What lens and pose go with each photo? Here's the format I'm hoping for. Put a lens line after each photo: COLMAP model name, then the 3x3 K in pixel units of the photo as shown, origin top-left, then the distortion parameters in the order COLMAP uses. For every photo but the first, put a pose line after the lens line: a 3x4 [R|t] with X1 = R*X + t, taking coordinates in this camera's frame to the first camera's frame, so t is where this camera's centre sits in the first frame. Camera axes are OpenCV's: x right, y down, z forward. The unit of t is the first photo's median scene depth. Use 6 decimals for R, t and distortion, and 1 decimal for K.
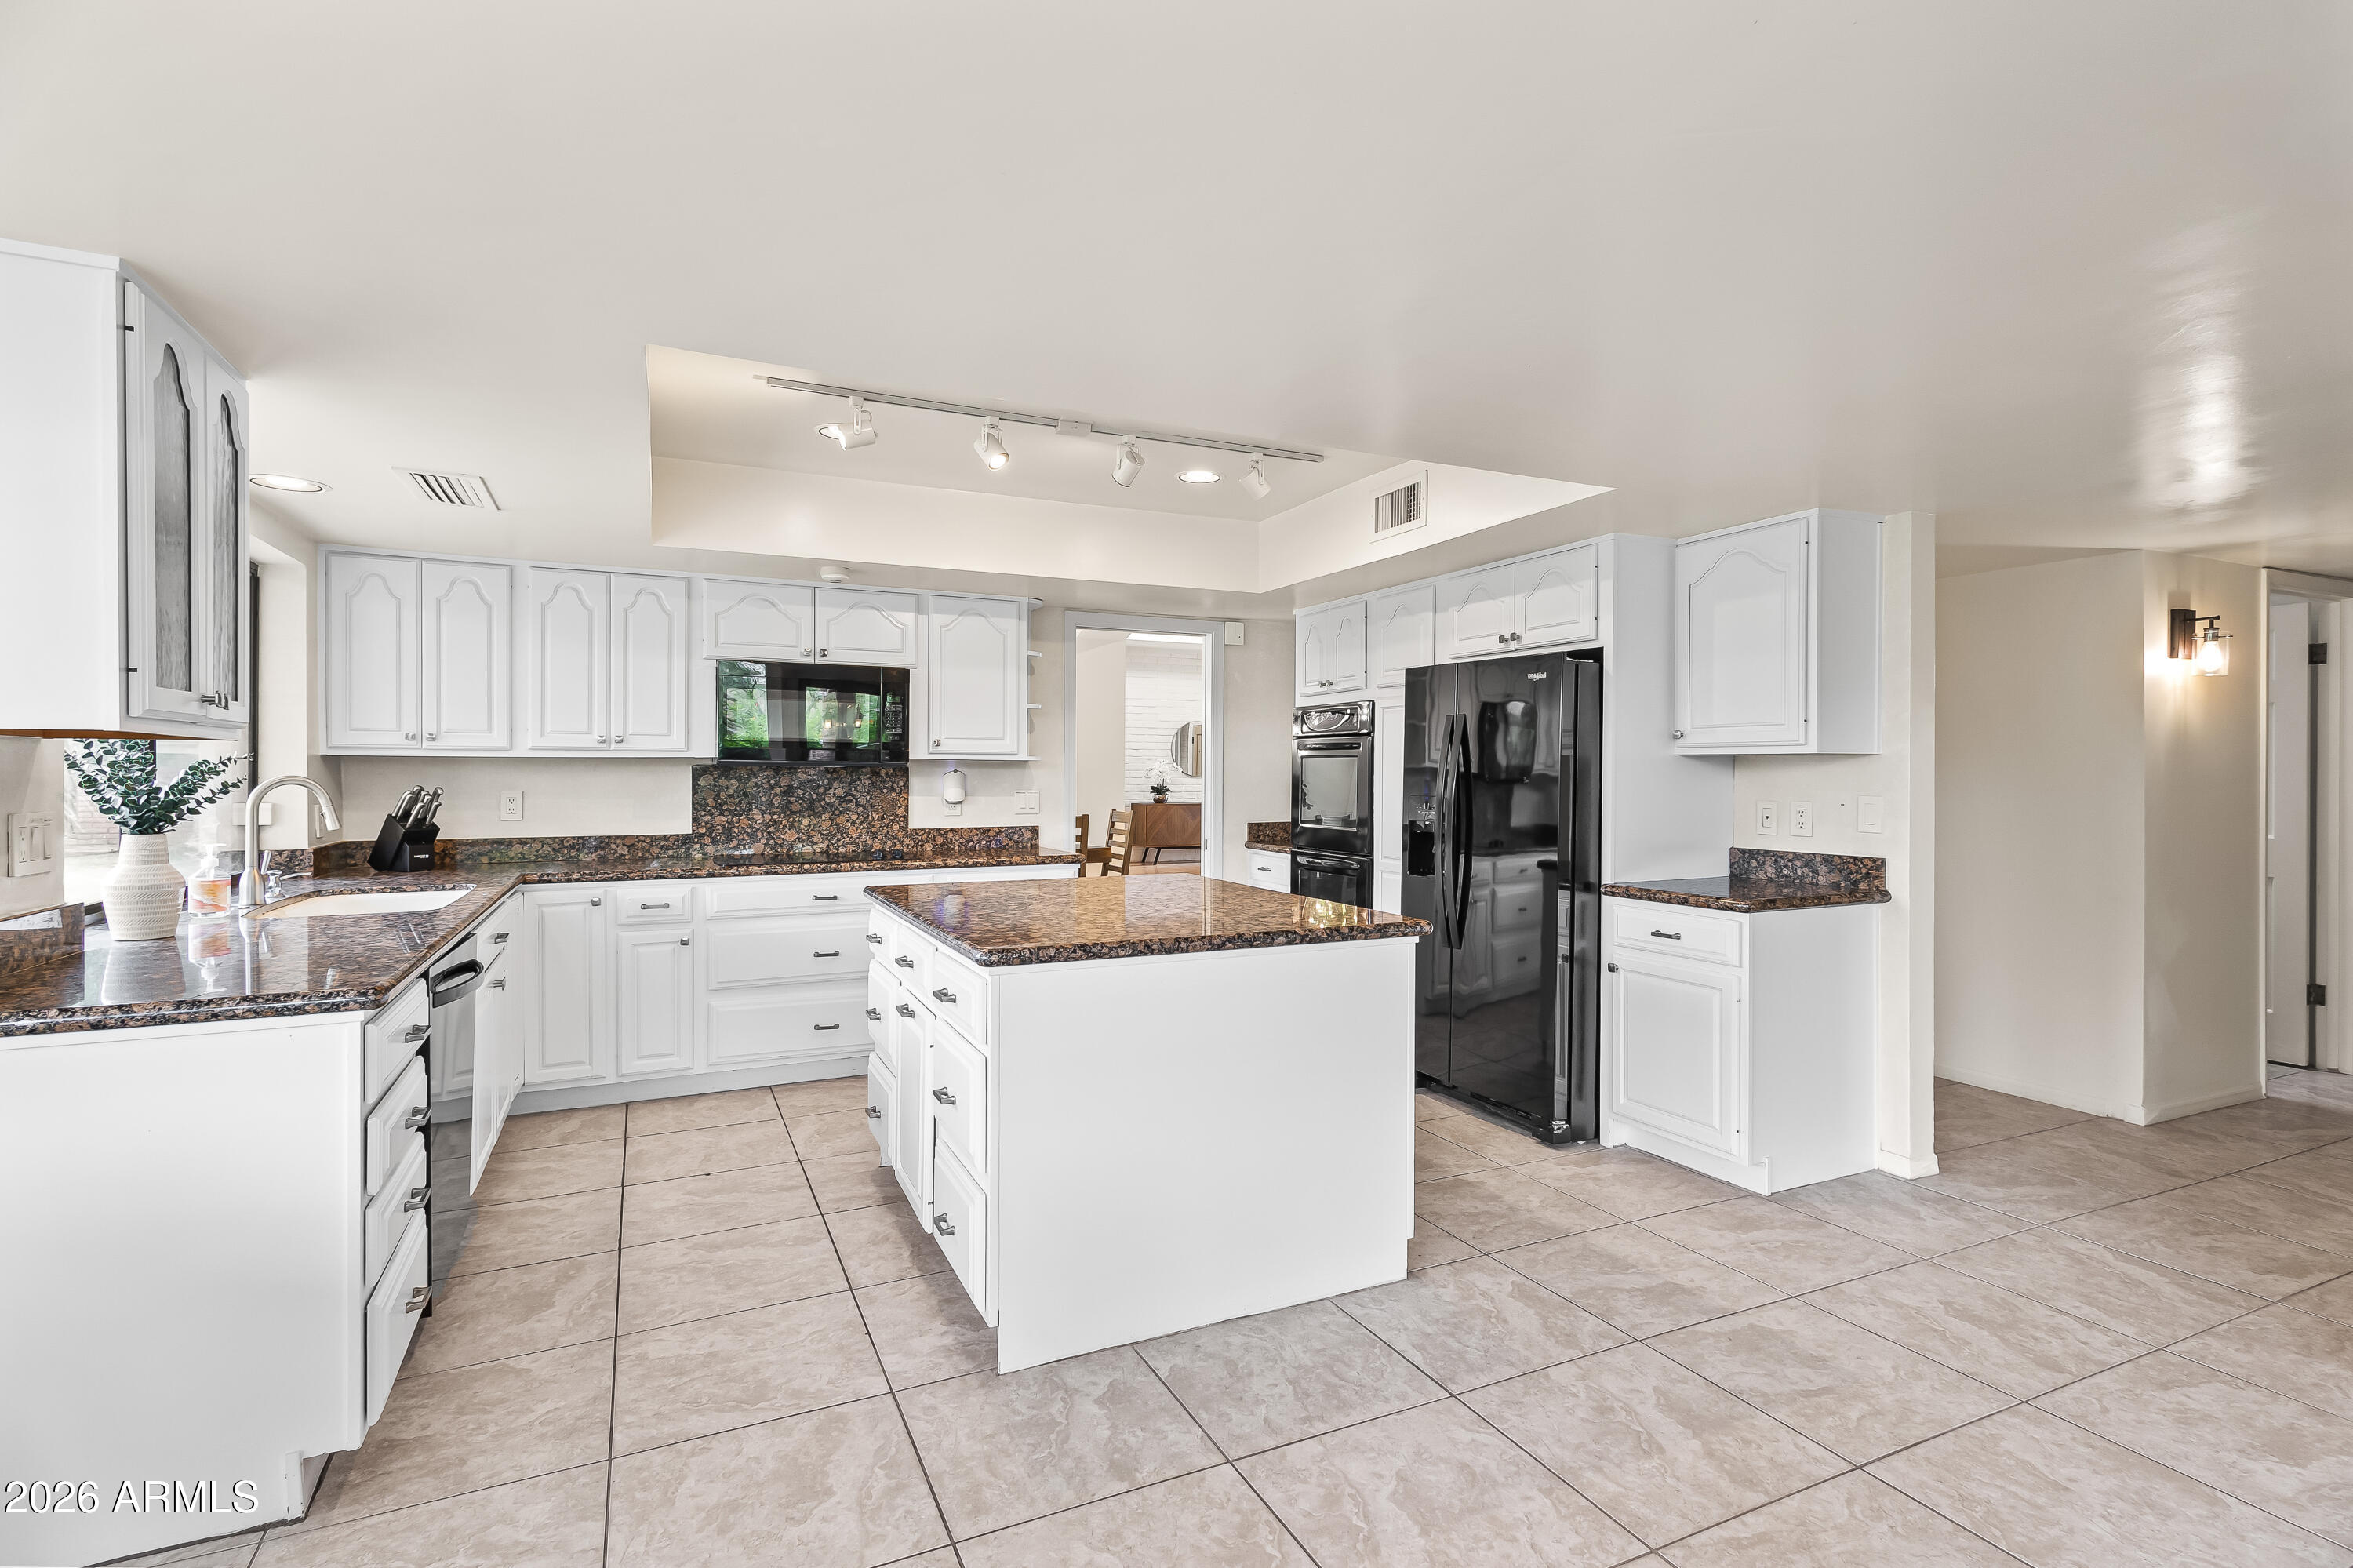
lens RADIAL K [[1127.9, 0, 1086.9], [0, 1127.9, 778.0], [0, 0, 1]] dist [0.005969, -0.002488]
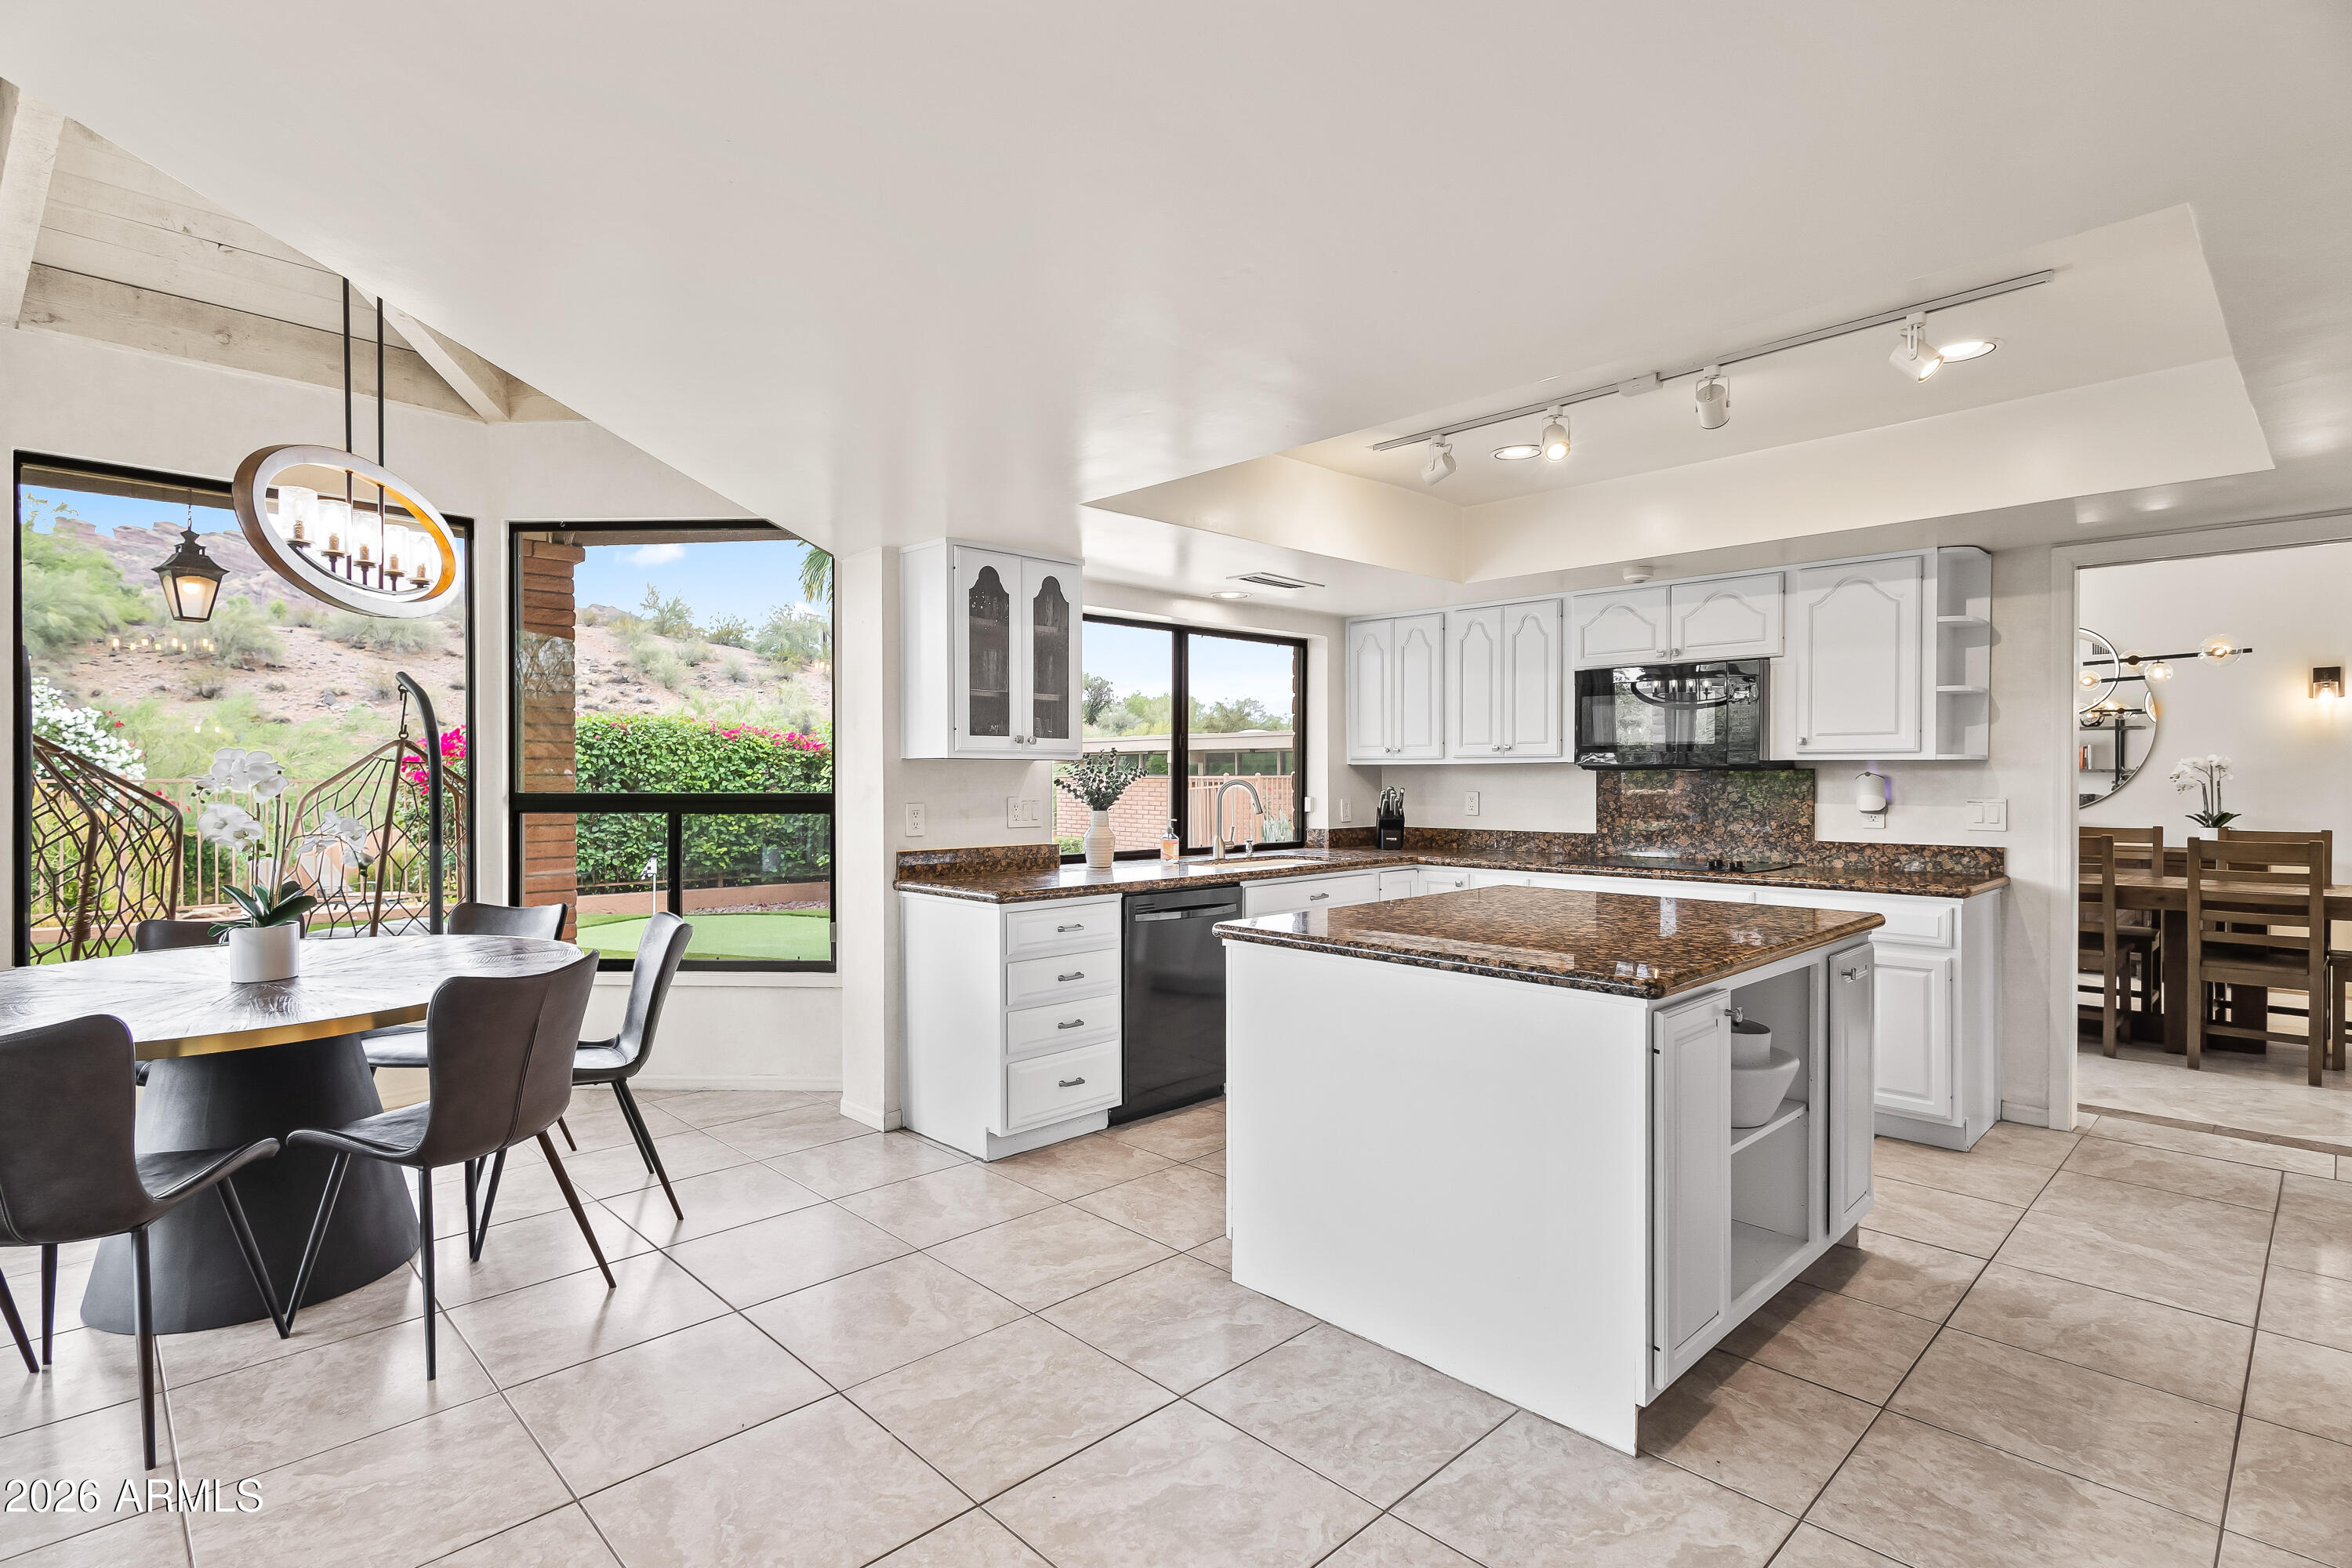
lens RADIAL K [[1127.4, 0, 1197.9], [0, 1127.4, 776.0], [0, 0, 1]] dist [0.005969, -0.002488]
pose [[0.346677, -0.002422, -0.937981, 0.584602], [-0.003149, 0.999988, -0.003746, 0.000149], [0.937979, 0.004252, 0.346666, 0.313393]]
